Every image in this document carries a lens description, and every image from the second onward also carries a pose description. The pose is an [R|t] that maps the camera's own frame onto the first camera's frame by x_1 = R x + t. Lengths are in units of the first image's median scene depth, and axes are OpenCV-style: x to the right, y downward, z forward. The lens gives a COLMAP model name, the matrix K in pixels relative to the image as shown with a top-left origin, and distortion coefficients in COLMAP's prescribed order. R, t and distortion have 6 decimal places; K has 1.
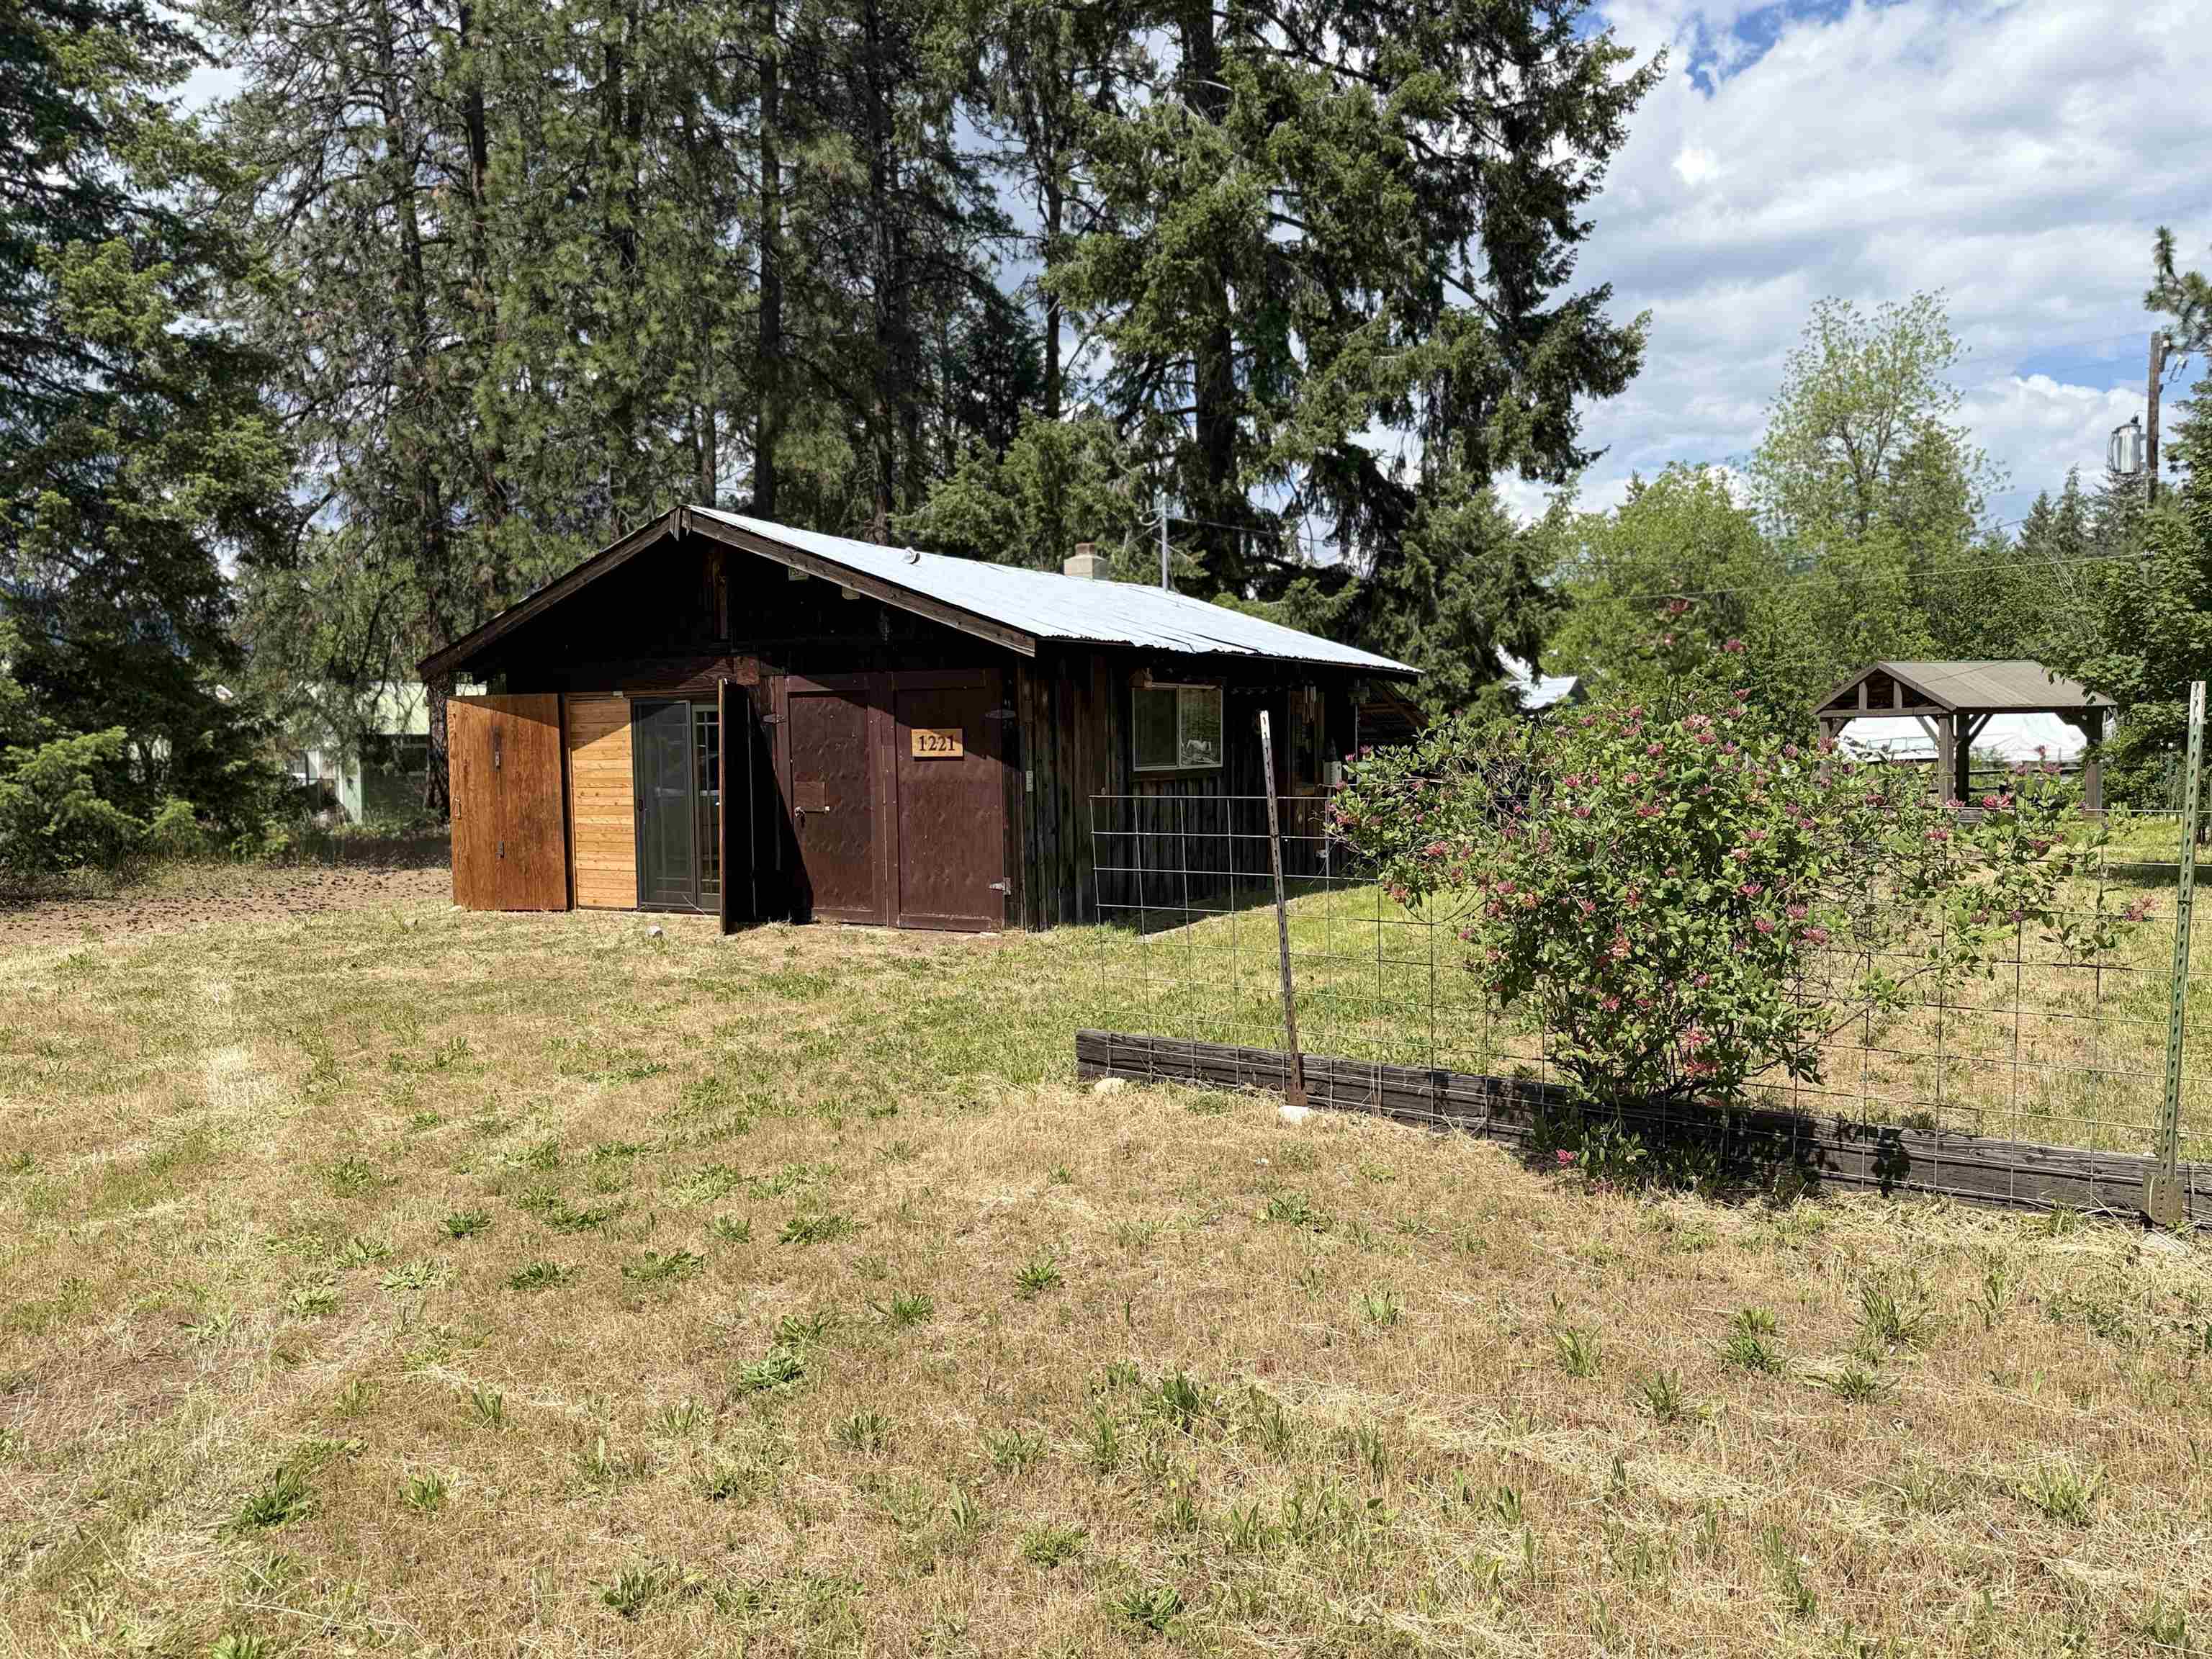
lens RADIAL K [[1530.3, 0, 1106.0], [0, 1530.3, 829.5], [0, 0, 1]] dist [0.137946, -0.256095]
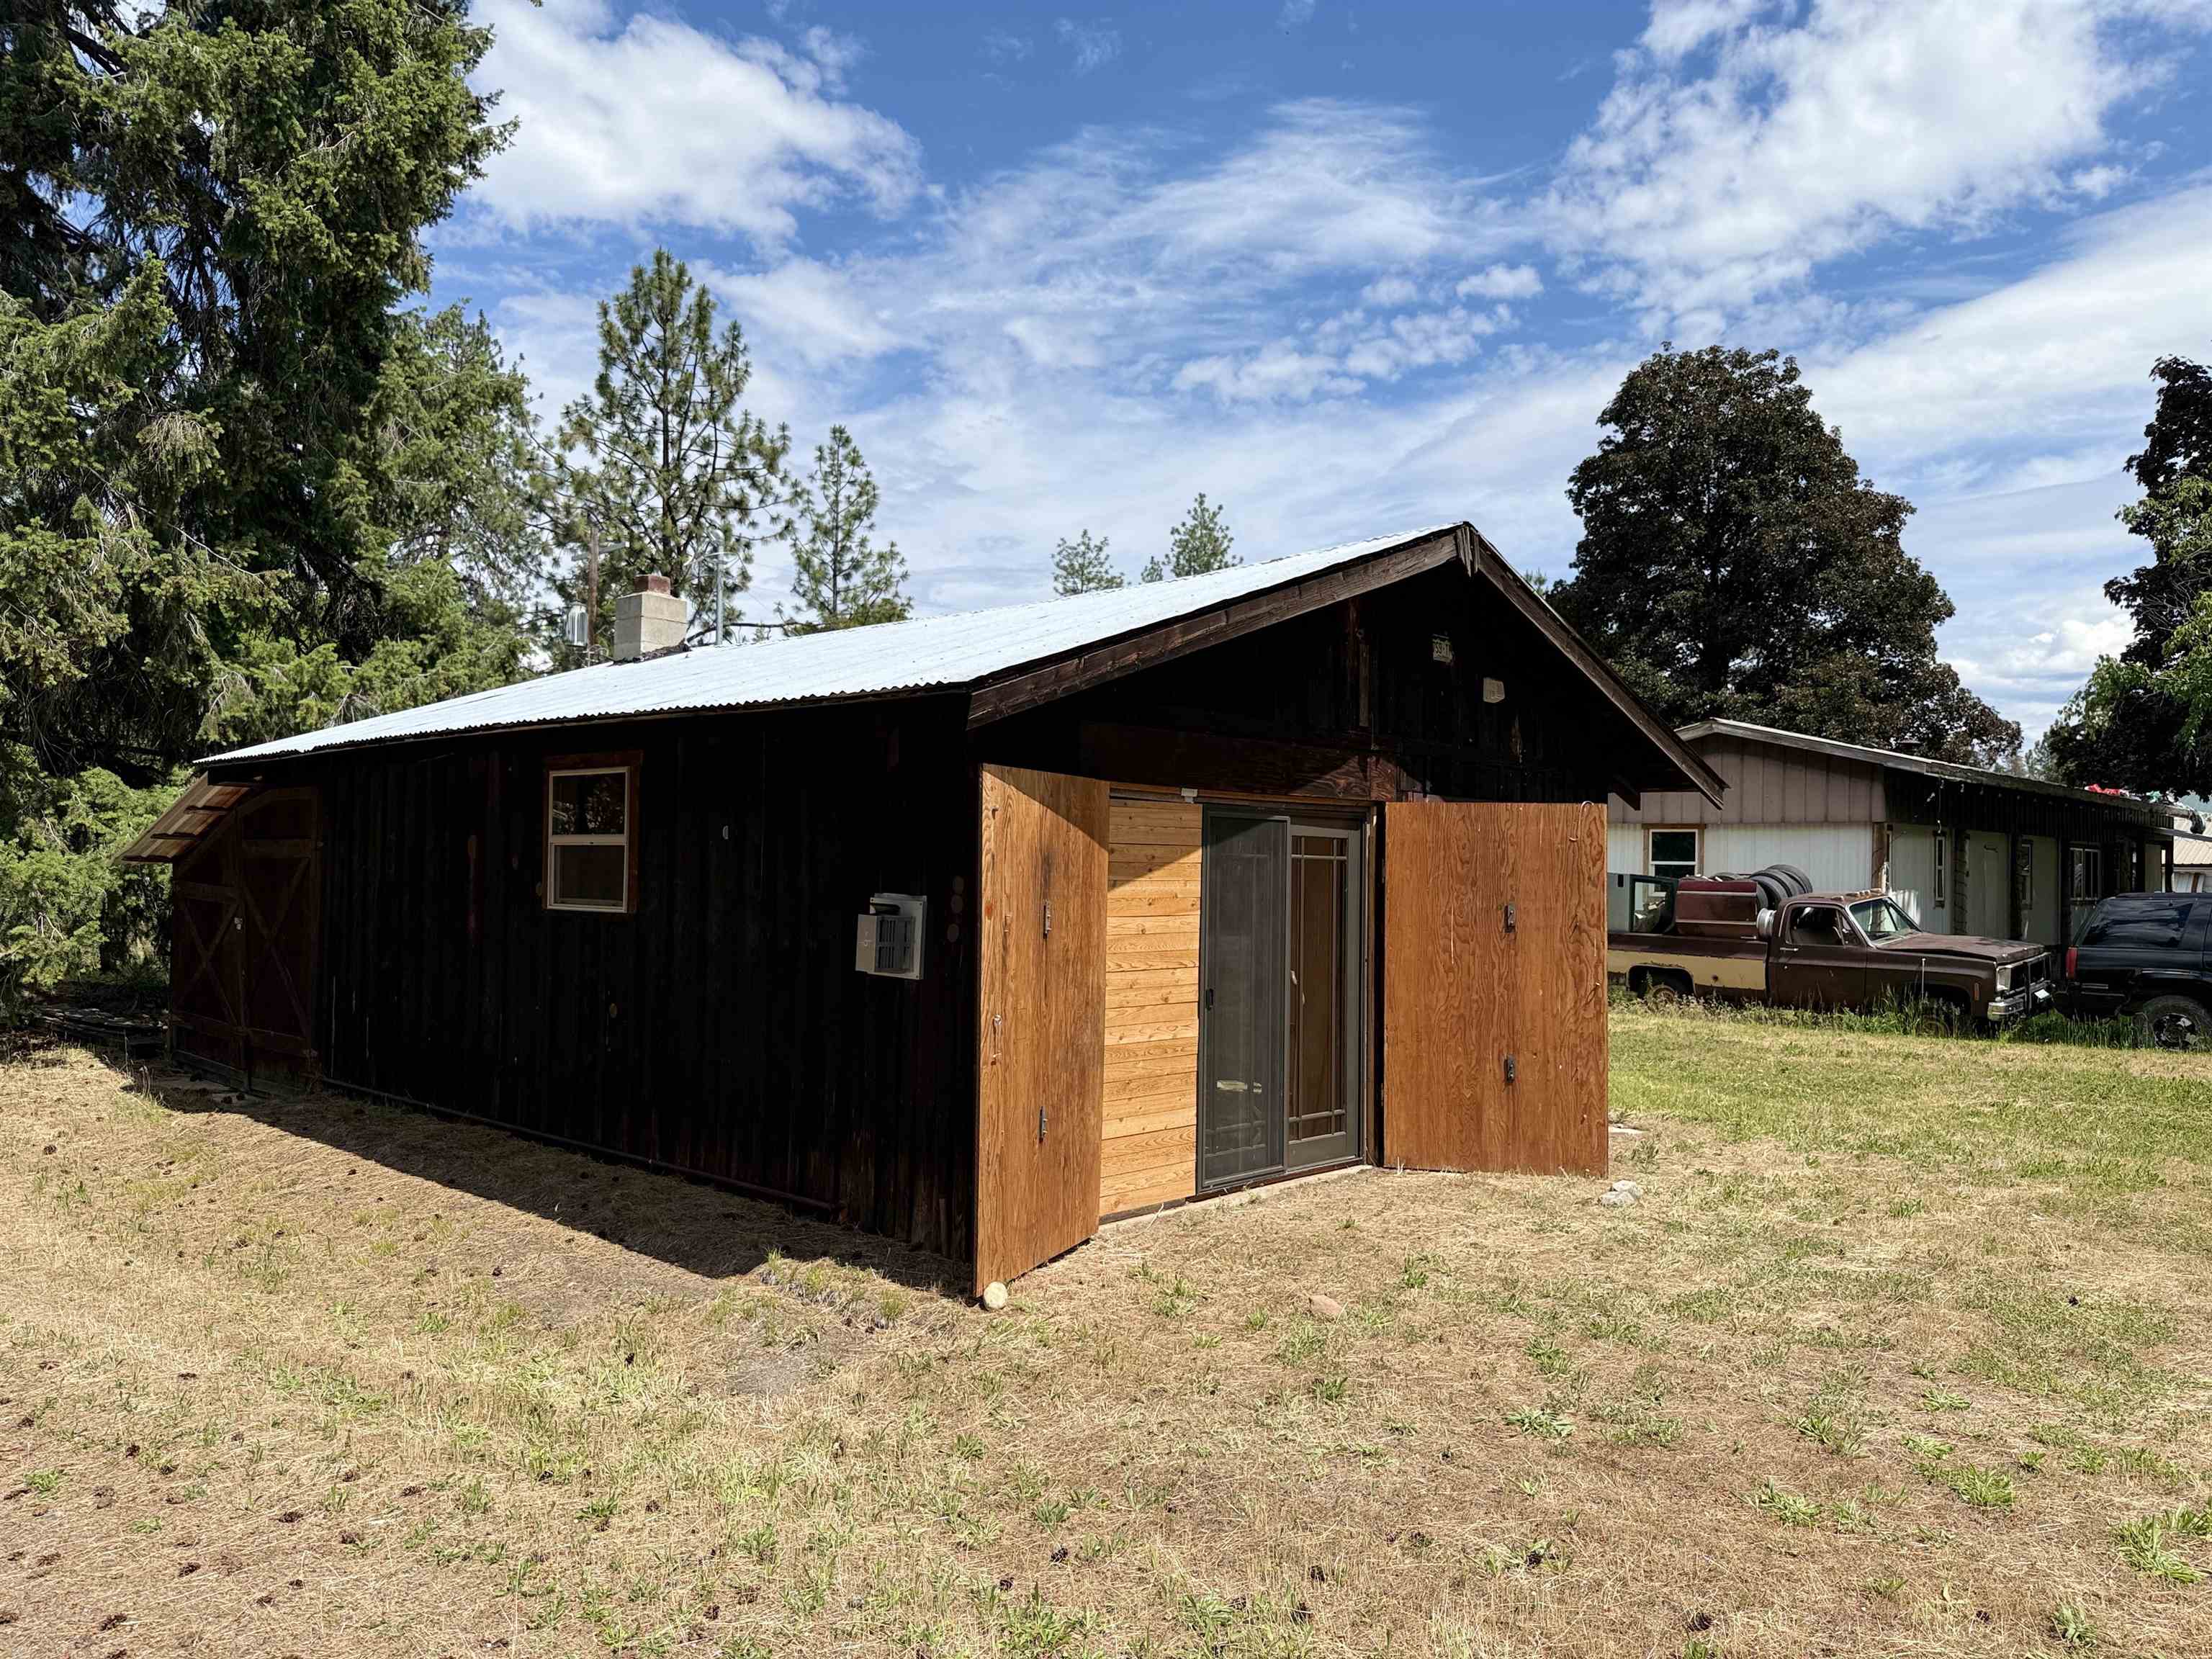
lens RADIAL K [[1549.9, 0, 1106.0], [0, 1549.9, 829.5], [0, 0, 1]] dist [0.067574, -0.089467]
pose [[0.209169, 0.046593, 0.976769, -0.531402], [0.034178, 0.997906, -0.054920, -0.029543], [-0.977282, 0.044872, 0.207139, 0.579142]]
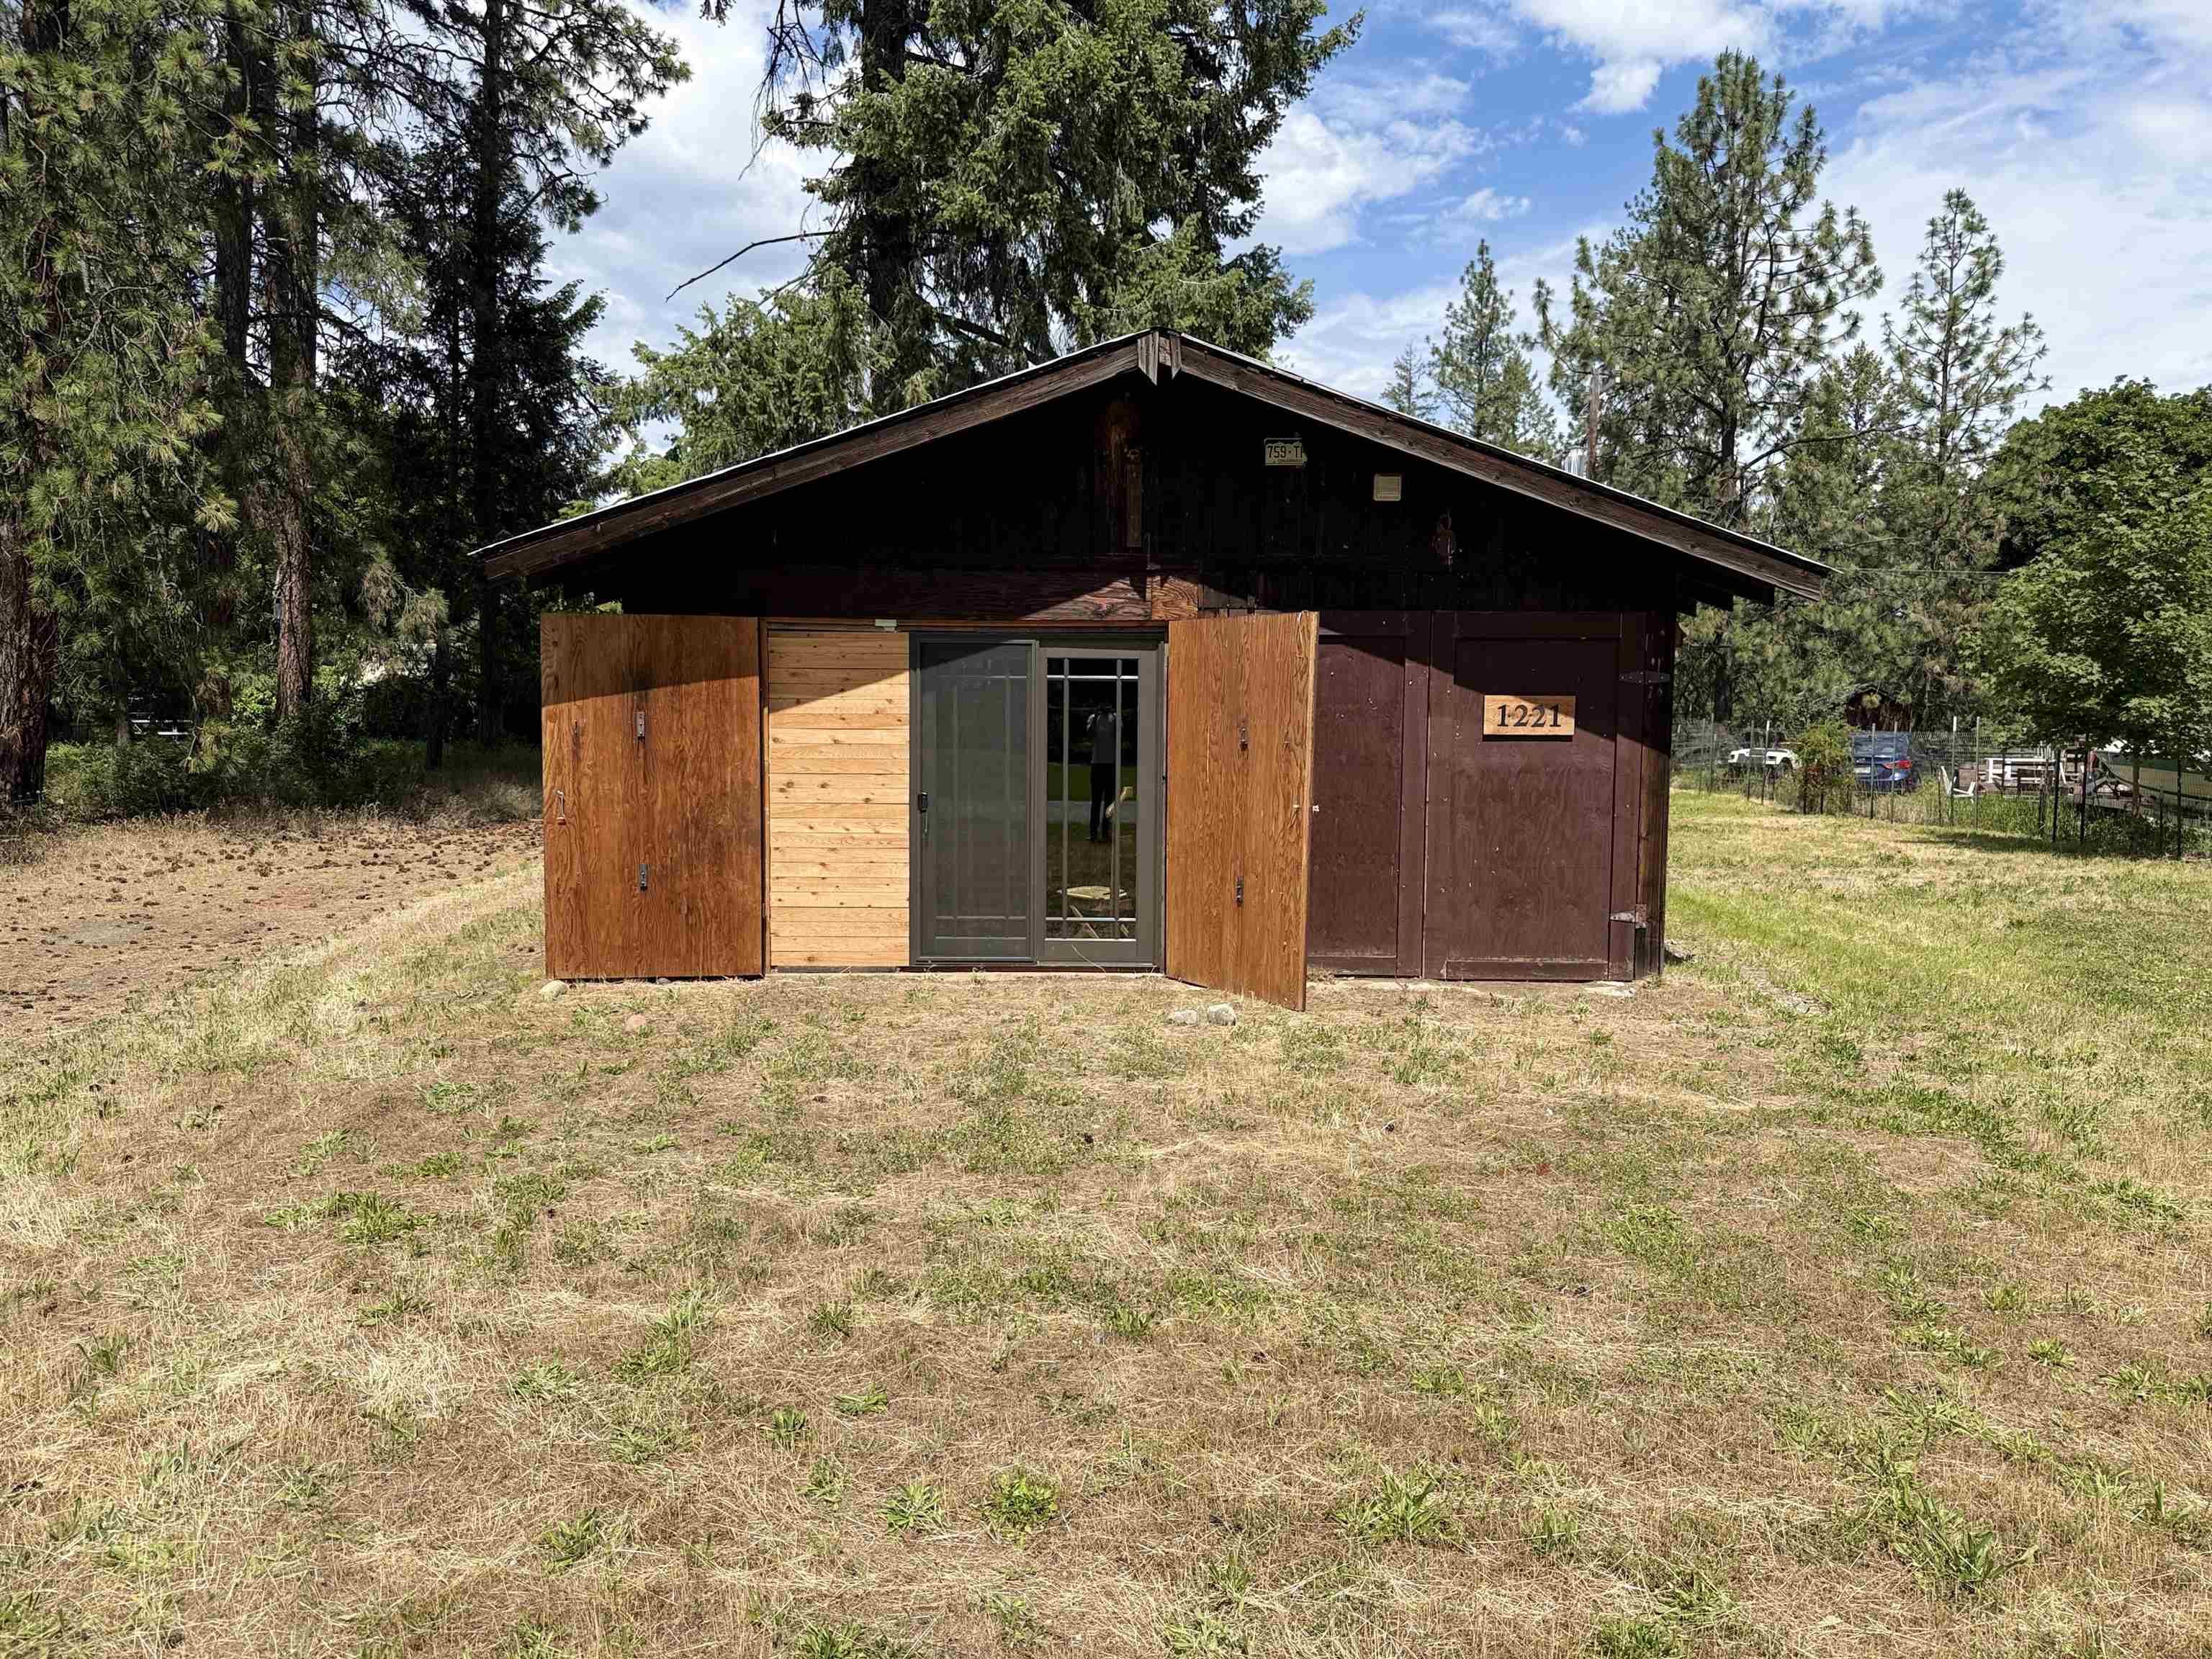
lens RADIAL K [[1543.9, 0, 1122.2], [0, 1543.9, 835.6], [0, 0, 1]] dist [0.058976, -0.073412]
pose [[0.854060, -0.022173, 0.519702, -0.351935], [0.007564, 0.999515, 0.030214, -0.013256], [-0.520119, -0.021874, 0.853813, 0.266326]]
